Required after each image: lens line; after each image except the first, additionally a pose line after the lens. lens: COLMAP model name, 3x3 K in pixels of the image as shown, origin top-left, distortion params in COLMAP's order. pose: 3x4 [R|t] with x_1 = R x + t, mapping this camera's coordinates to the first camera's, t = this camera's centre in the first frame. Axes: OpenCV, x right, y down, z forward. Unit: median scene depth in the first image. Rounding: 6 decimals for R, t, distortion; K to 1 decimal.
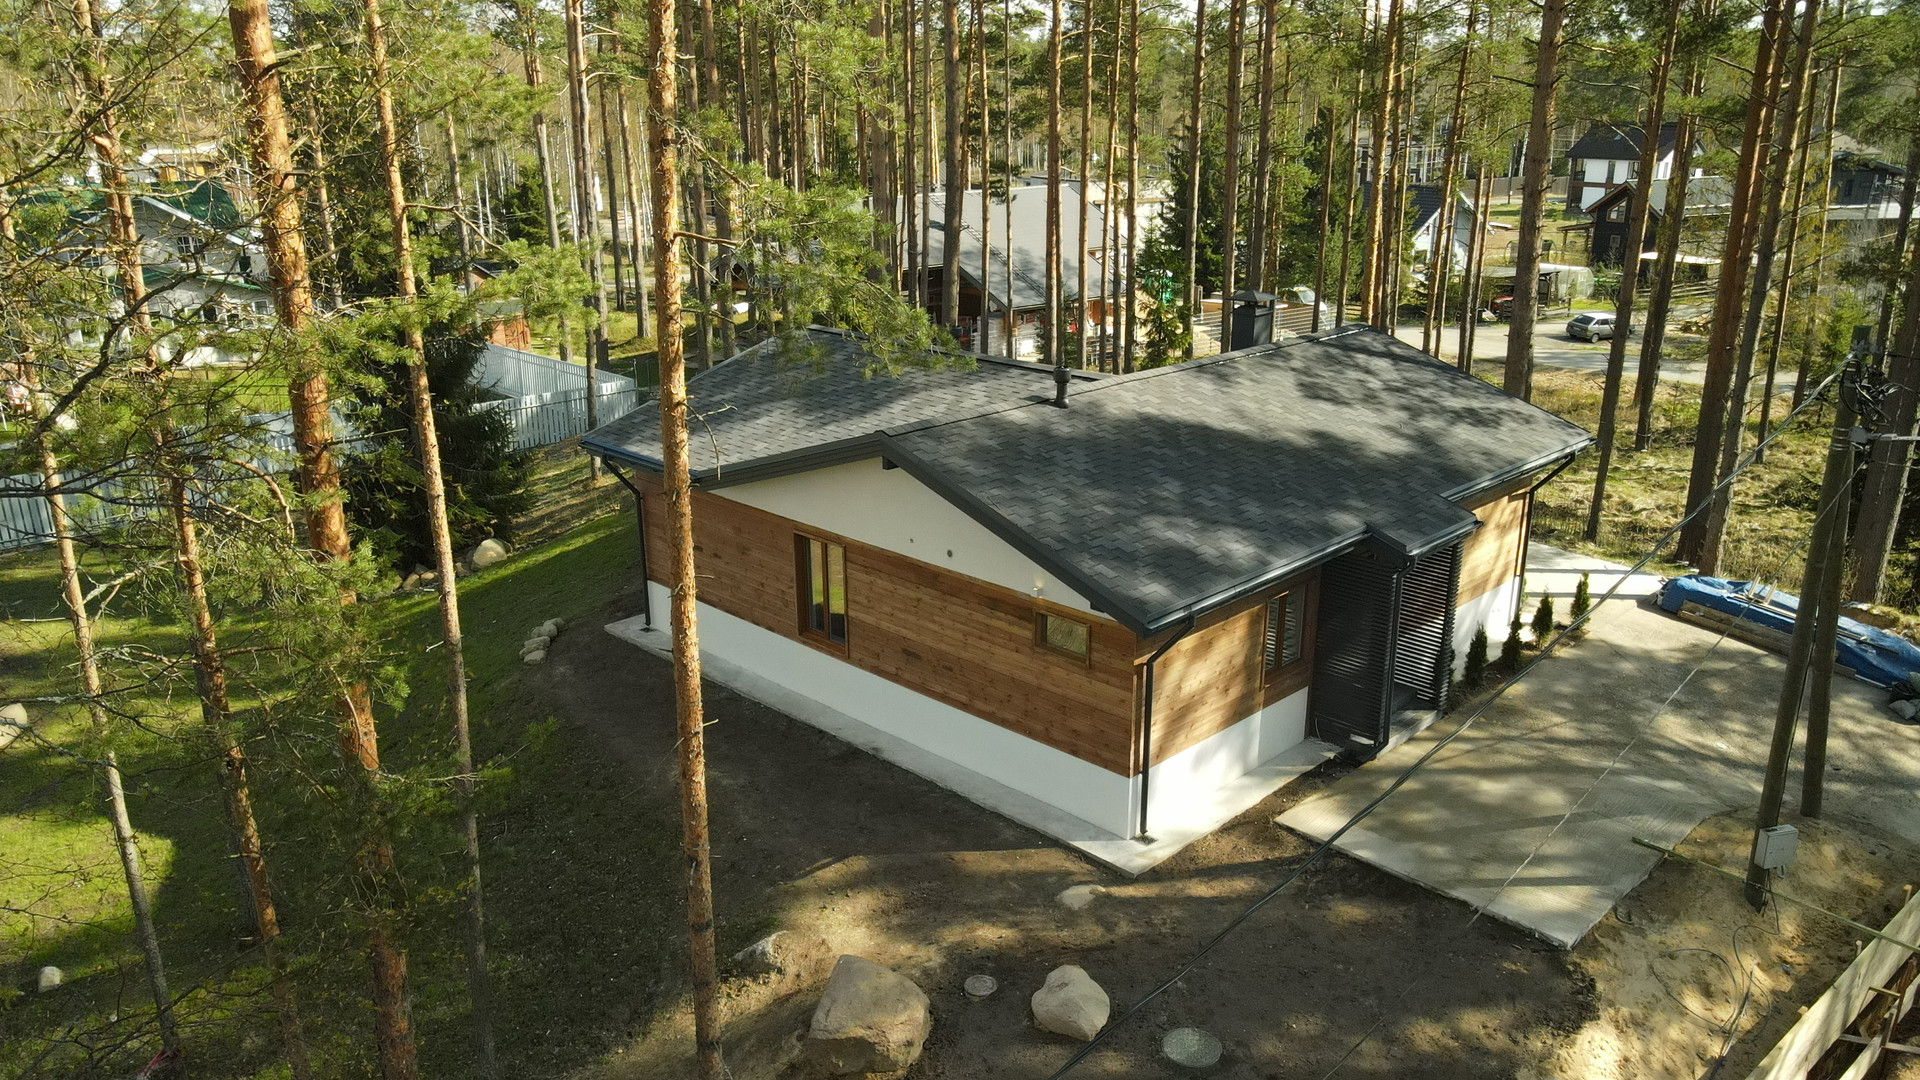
lens RADIAL K [[1430.1, 0, 960.0], [0, 1430.1, 540.0], [0, 0, 1]] dist [0.001036, -0.000640]
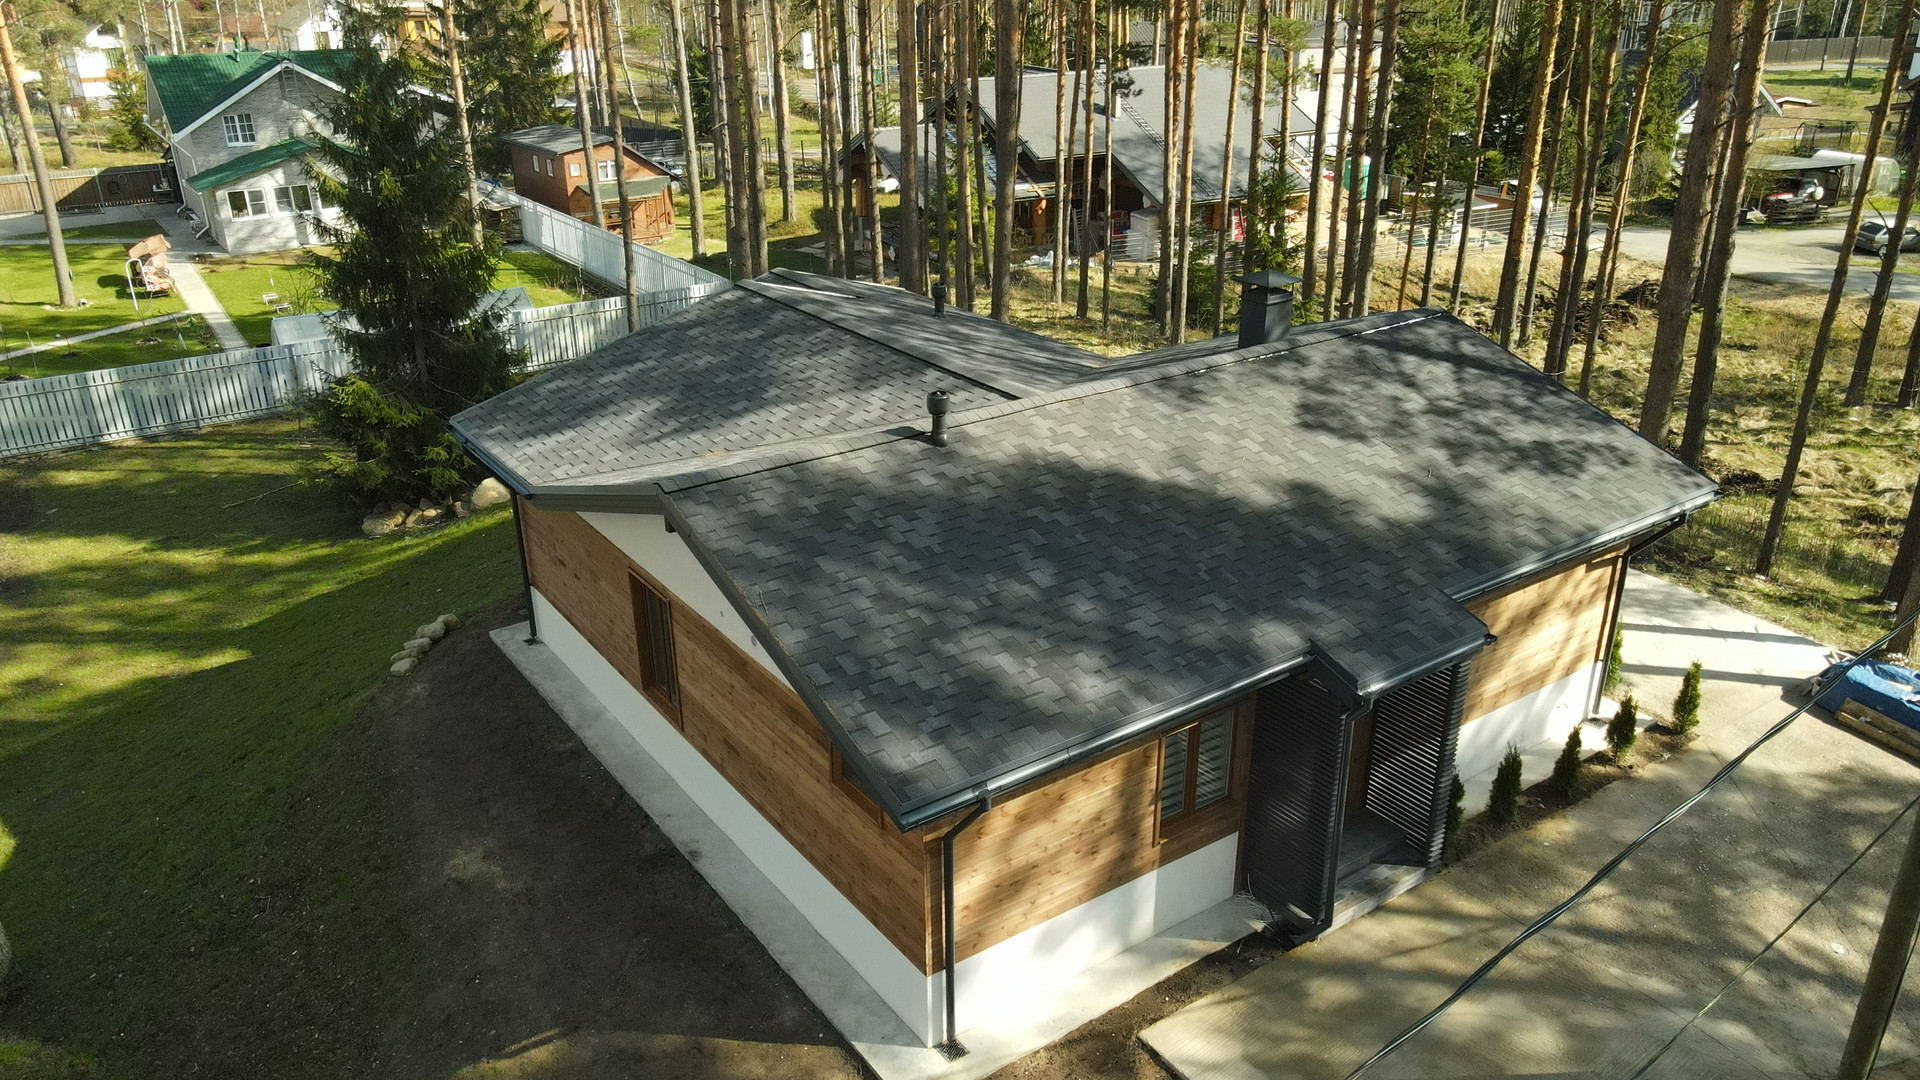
lens RADIAL K [[1414.0, 0, 960.0], [0, 1414.0, 540.0], [0, 0, 1]] dist [0.010330, 0.003005]
pose [[0.984167, 0.064544, -0.165076, 0.196336], [-0.047568, 0.993354, 0.104806, -0.113305], [0.170744, -0.095294, 0.980696, 0.235612]]
